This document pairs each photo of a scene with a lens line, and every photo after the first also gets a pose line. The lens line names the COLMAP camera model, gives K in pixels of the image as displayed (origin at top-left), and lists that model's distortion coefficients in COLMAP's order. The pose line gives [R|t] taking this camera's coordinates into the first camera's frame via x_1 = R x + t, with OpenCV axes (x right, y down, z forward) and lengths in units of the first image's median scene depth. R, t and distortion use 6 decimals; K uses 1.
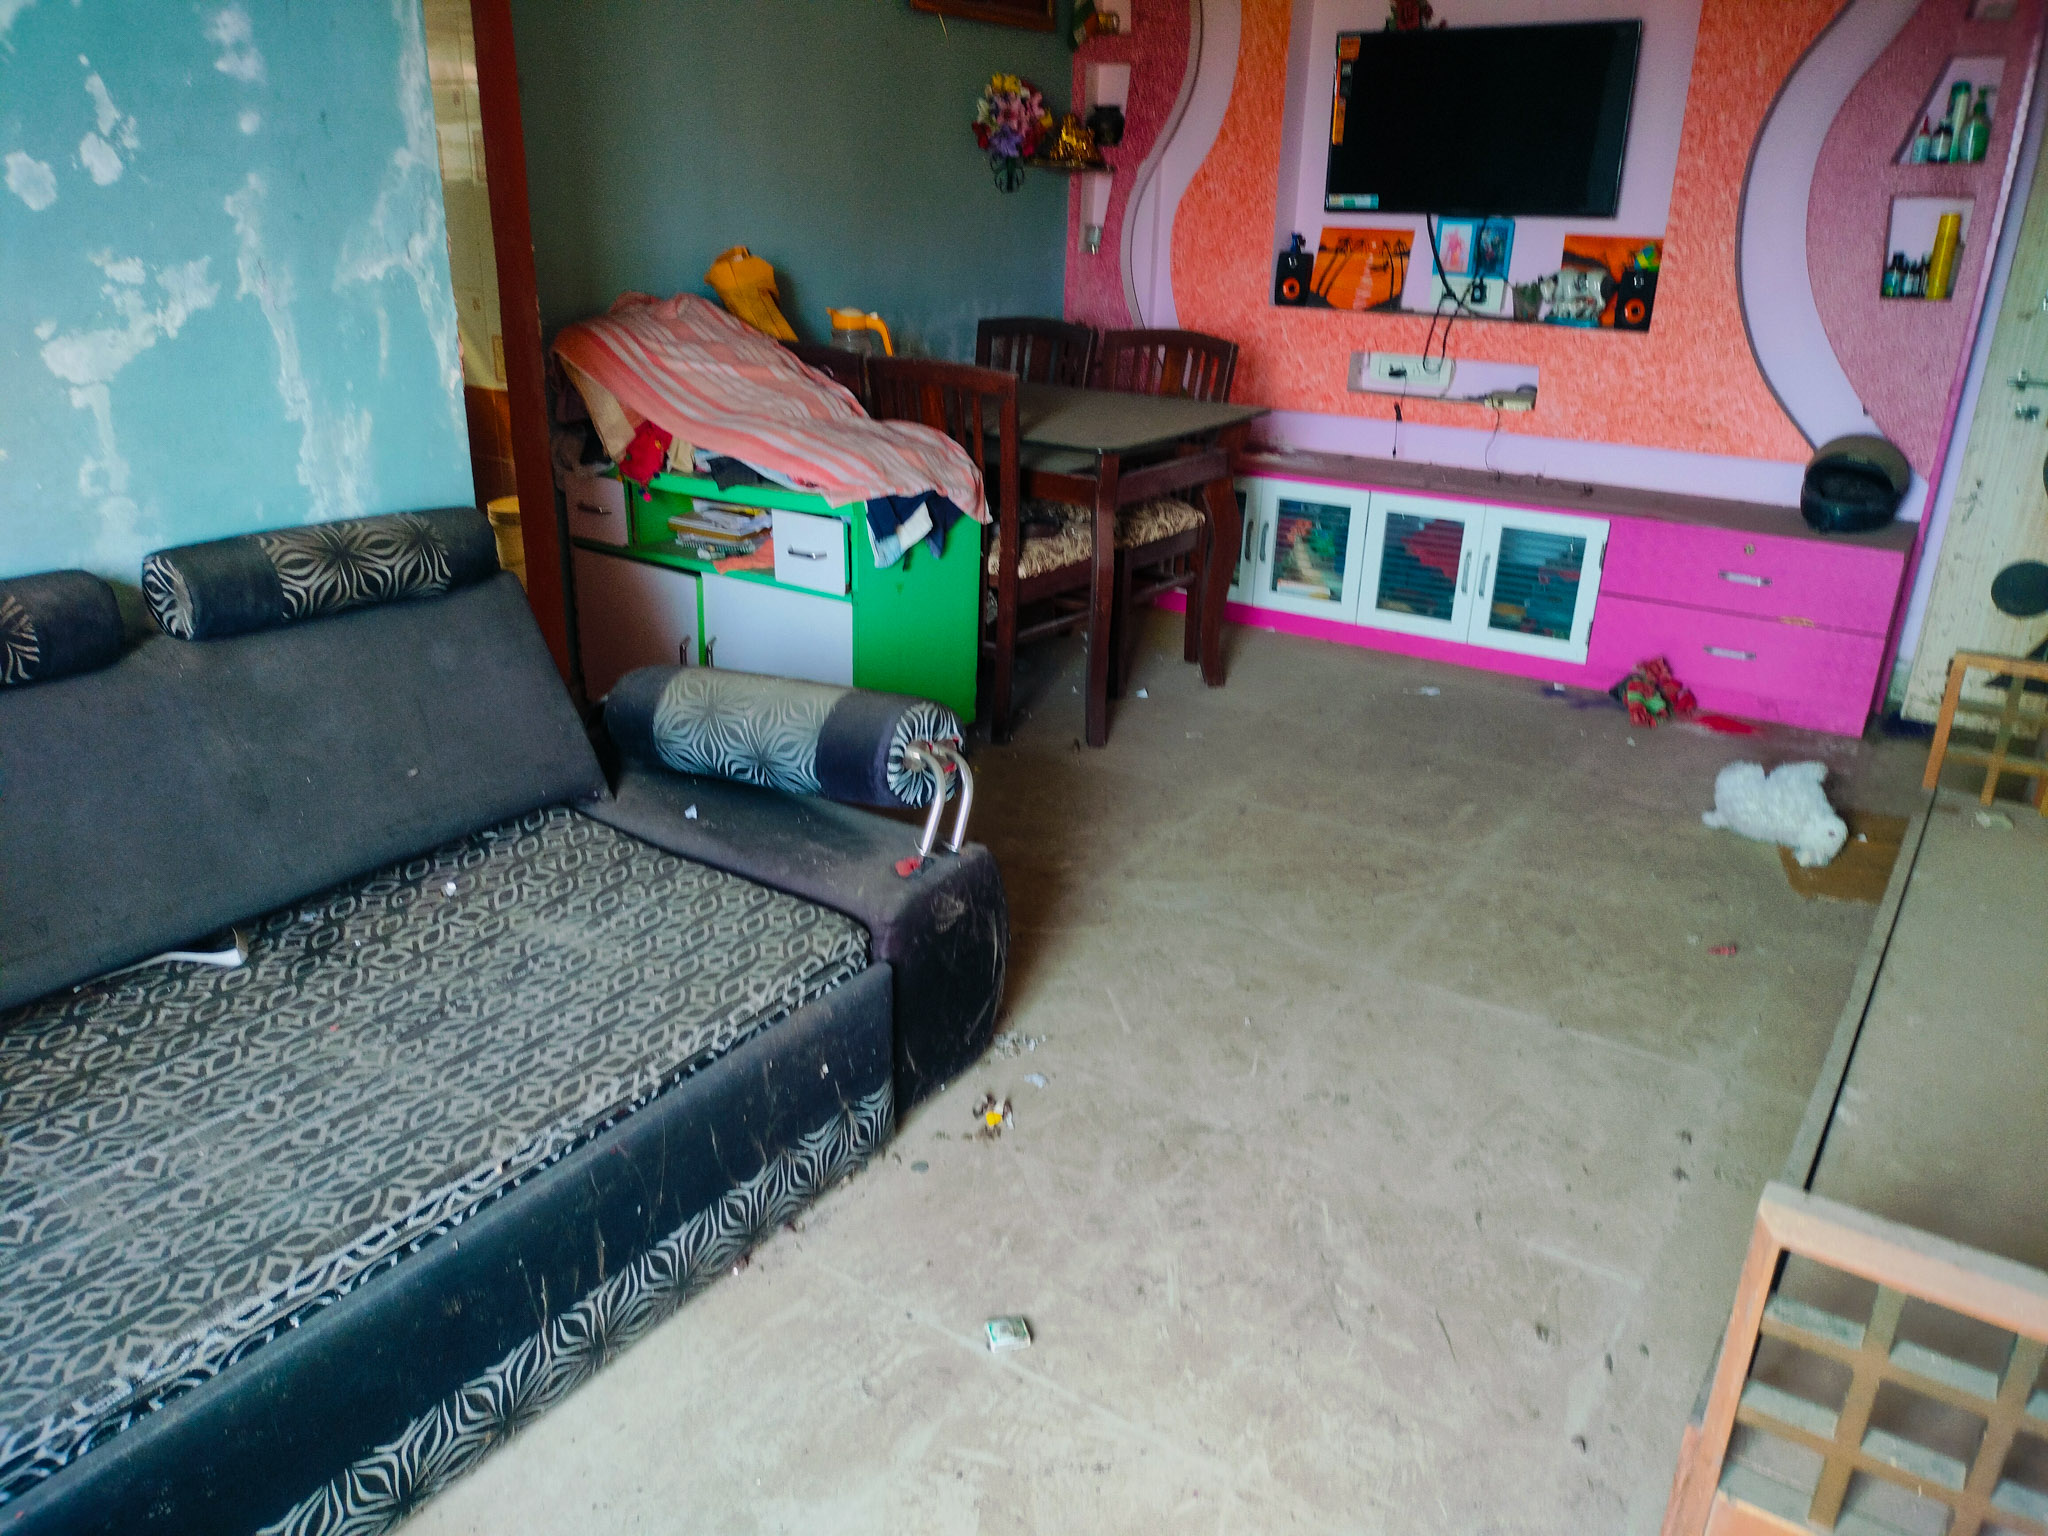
lens RADIAL K [[1519.9, 0, 1014.9], [0, 1519.9, 747.3], [0, 0, 1]] dist [0.065971, -0.079218]
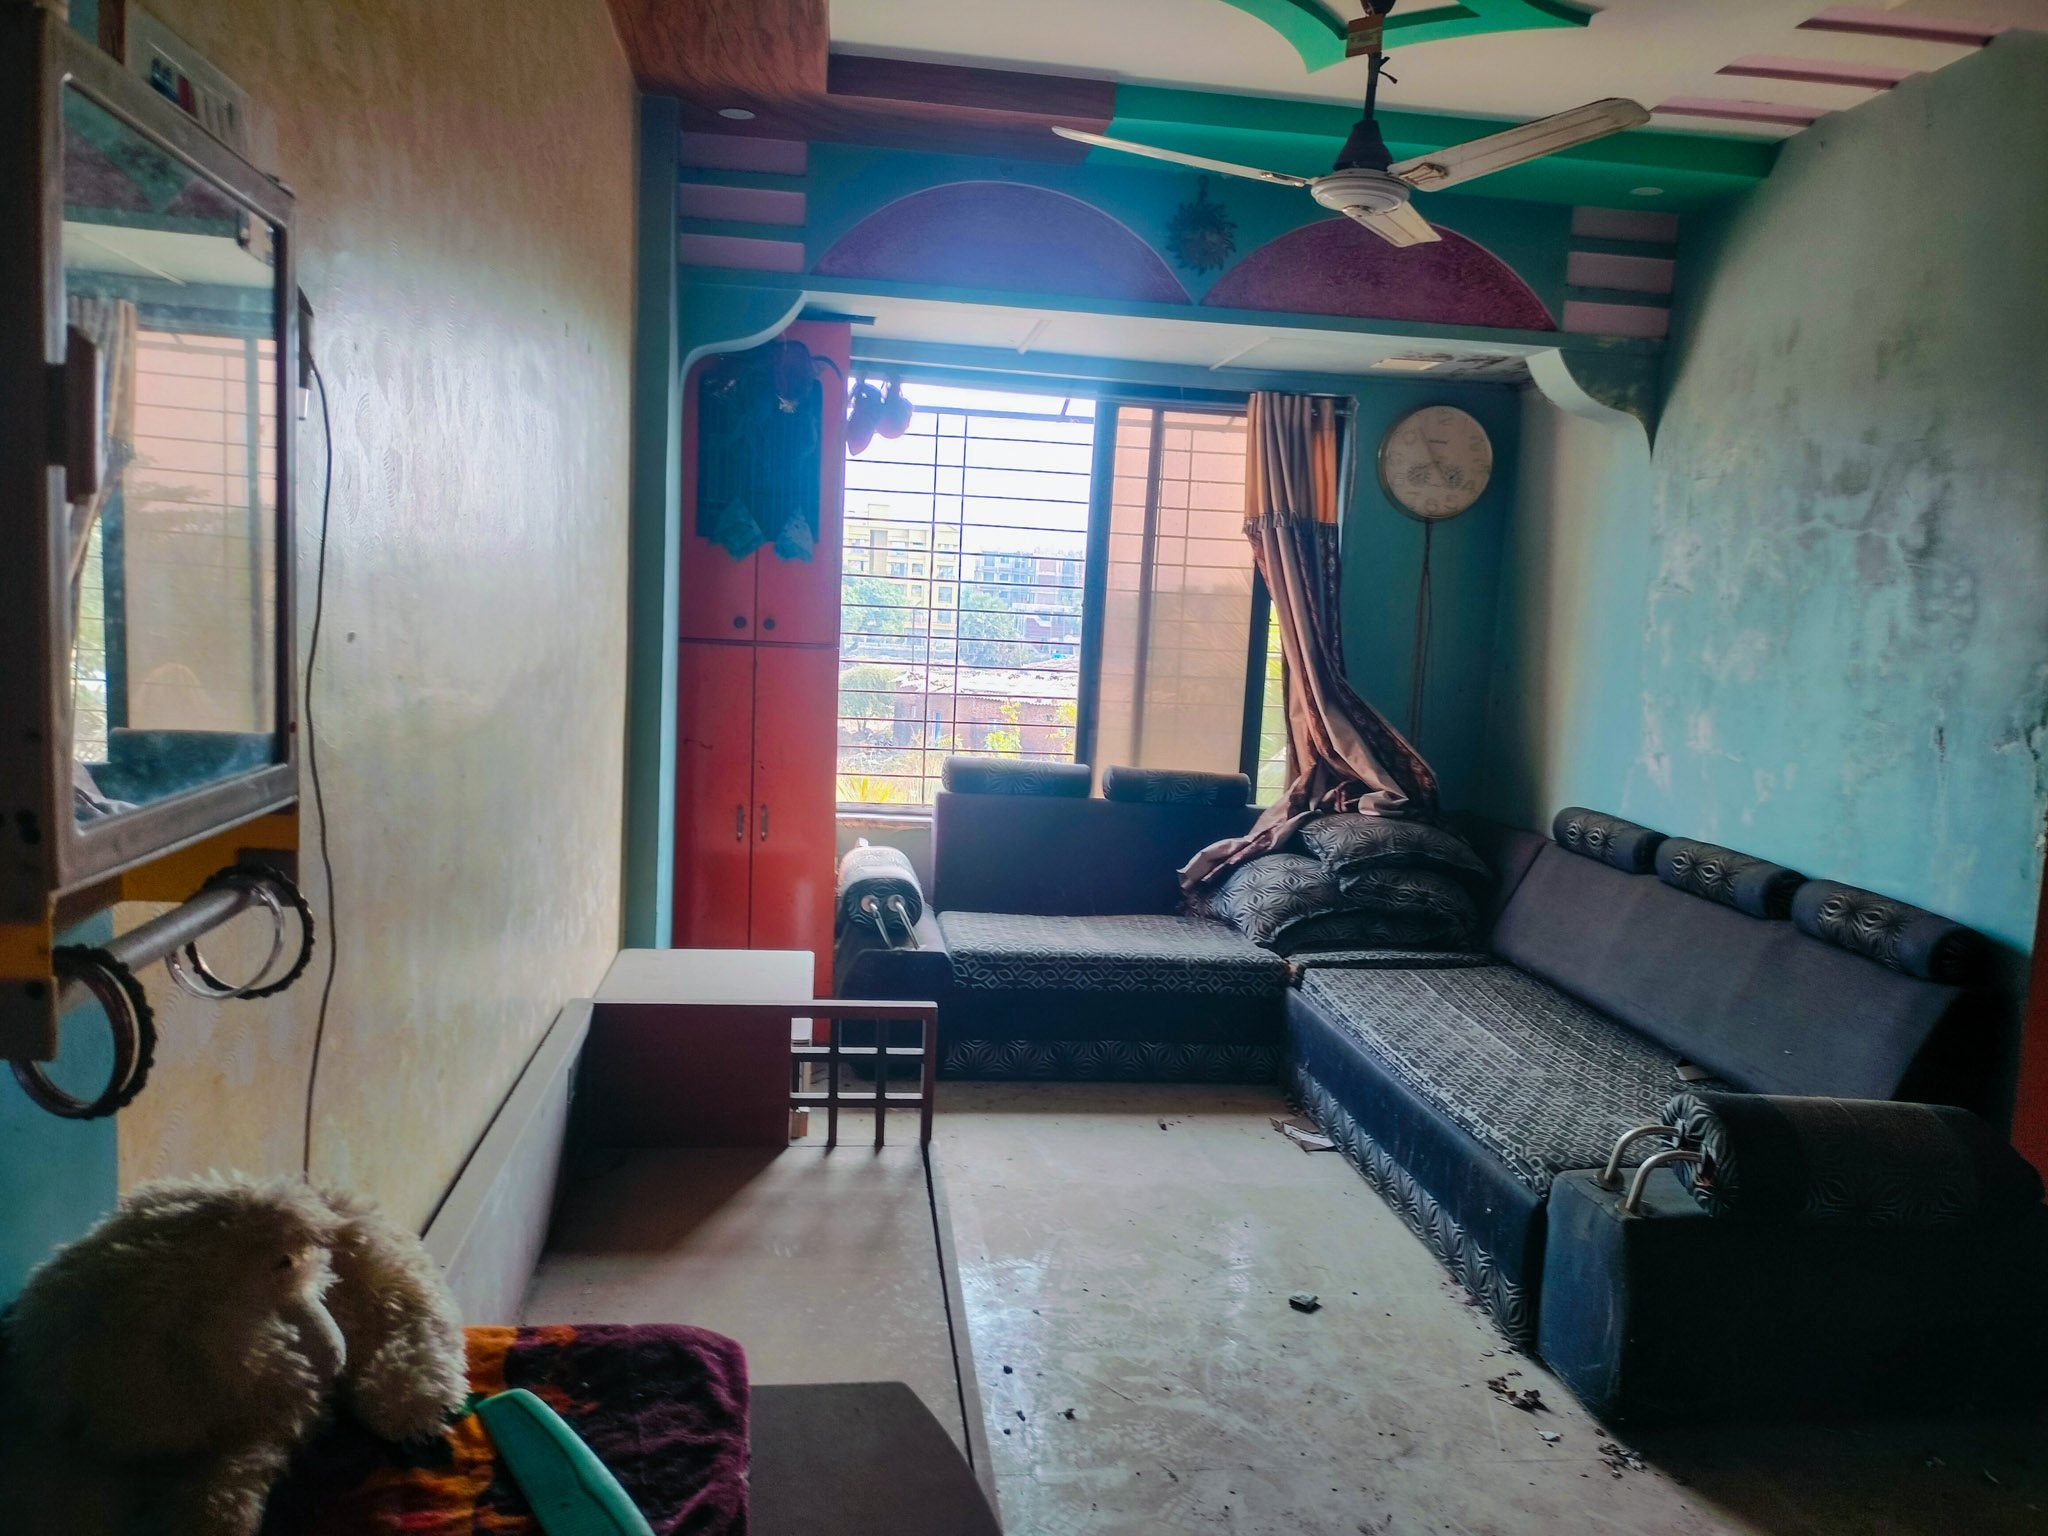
lens RADIAL K [[1519.9, 0, 1023.2], [0, 1519.9, 764.9], [0, 0, 1]] dist [0.065971, -0.079218]
pose [[-0.745136, 0.020937, -0.666584, 1.251772], [-0.293573, 0.887161, 0.356033, -0.598195], [0.598822, 0.460984, -0.654909, 1.573019]]
